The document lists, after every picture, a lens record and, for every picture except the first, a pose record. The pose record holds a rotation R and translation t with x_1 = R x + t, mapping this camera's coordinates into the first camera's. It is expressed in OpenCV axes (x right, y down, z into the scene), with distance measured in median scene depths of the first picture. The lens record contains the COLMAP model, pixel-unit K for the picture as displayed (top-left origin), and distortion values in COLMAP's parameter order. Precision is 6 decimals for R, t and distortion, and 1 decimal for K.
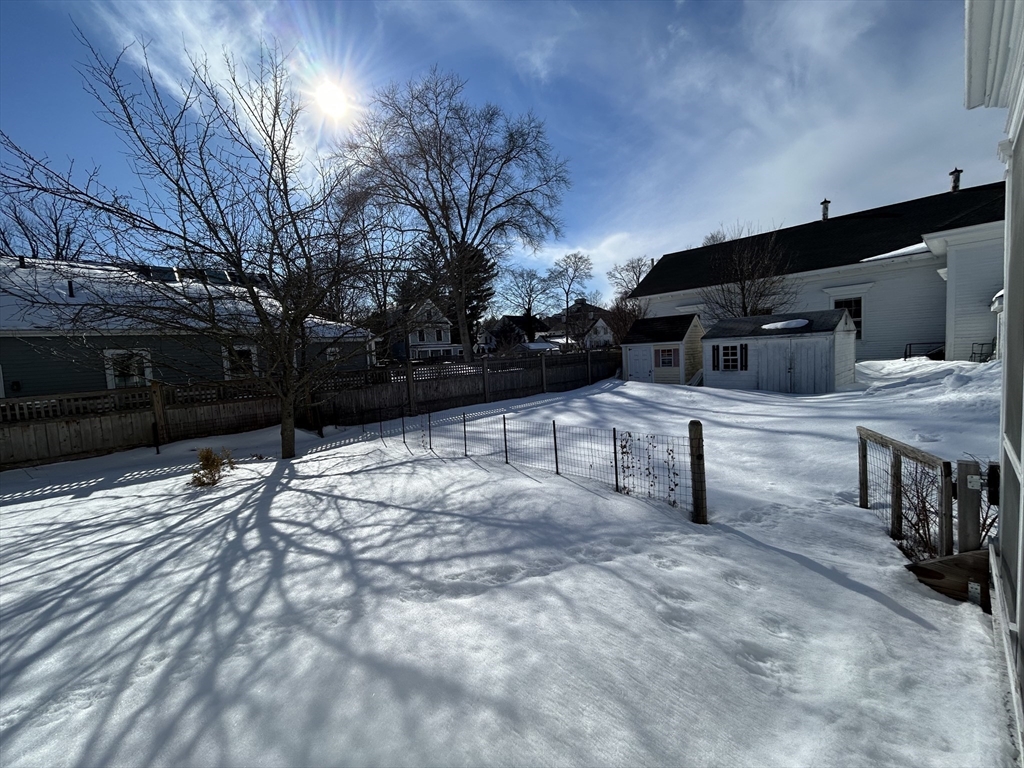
lens RADIAL K [[415.5, 0, 511.4], [0, 415.5, 383.0], [0, 0, 1]] dist [-0.000784, 0.000437]
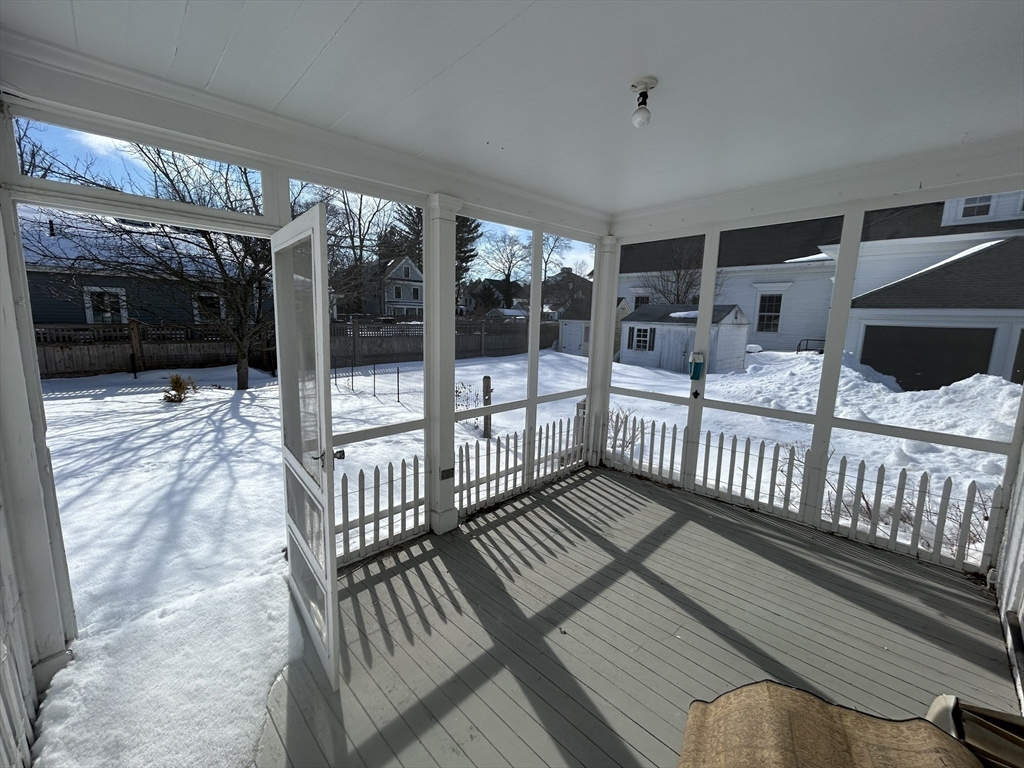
lens RADIAL K [[415.5, 0, 511.4], [0, 415.5, 383.0], [0, 0, 1]] dist [-0.000784, 0.000437]
pose [[0.996014, 0.076061, 0.046589, 0.281744], [-0.079759, 0.993313, 0.083477, -0.014867], [-0.039928, -0.086860, 0.995420, -0.374760]]
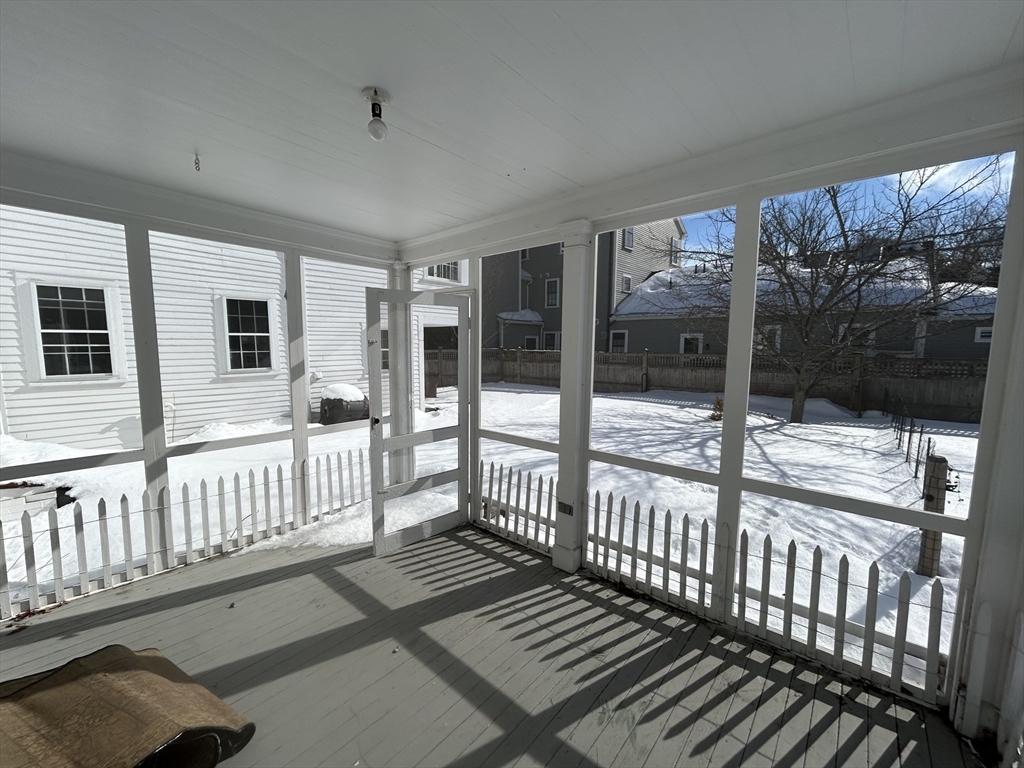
lens RADIAL K [[418.9, 0, 506.5], [0, 418.9, 379.6], [0, 0, 1]] dist [-0.000389, -0.000044]
pose [[0.106243, 0.151893, -0.982670, 0.703711], [-0.080008, 0.986365, 0.143813, -0.069076], [0.991116, 0.063342, 0.116947, 0.011494]]
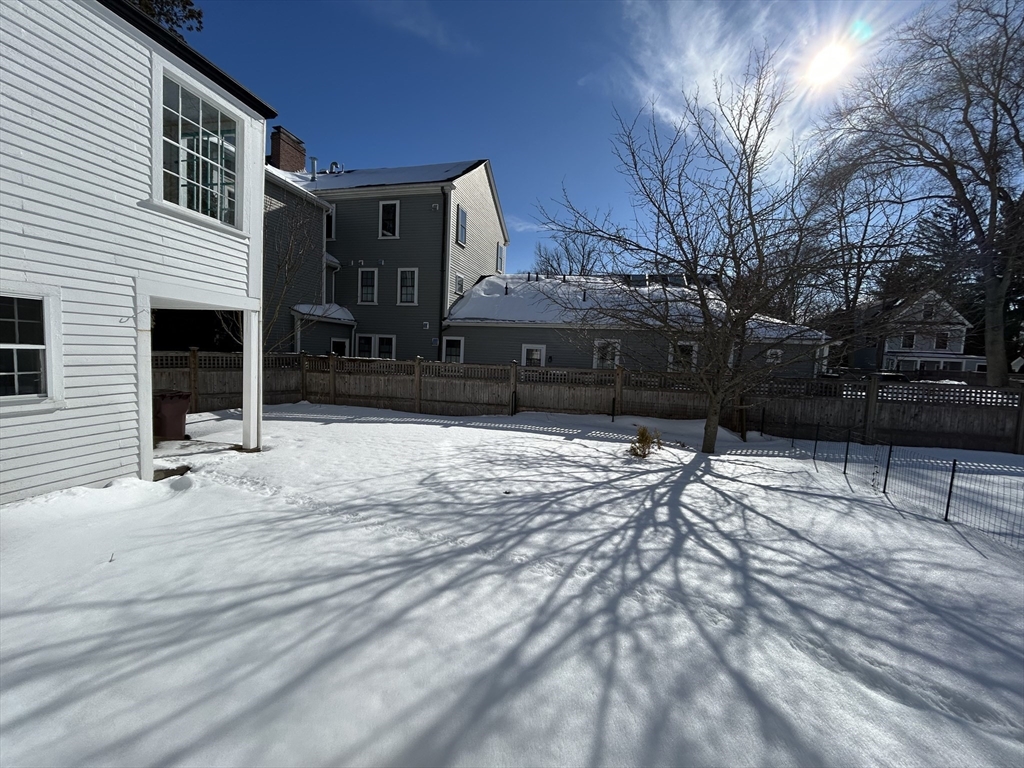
lens RADIAL K [[415.5, 0, 511.4], [0, 415.5, 383.0], [0, 0, 1]] dist [-0.000784, 0.000437]
pose [[0.562050, 0.140561, -0.815072, 0.017776], [-0.134662, 0.987856, 0.077499, -0.009559], [0.816068, 0.066201, 0.574153, -0.018531]]
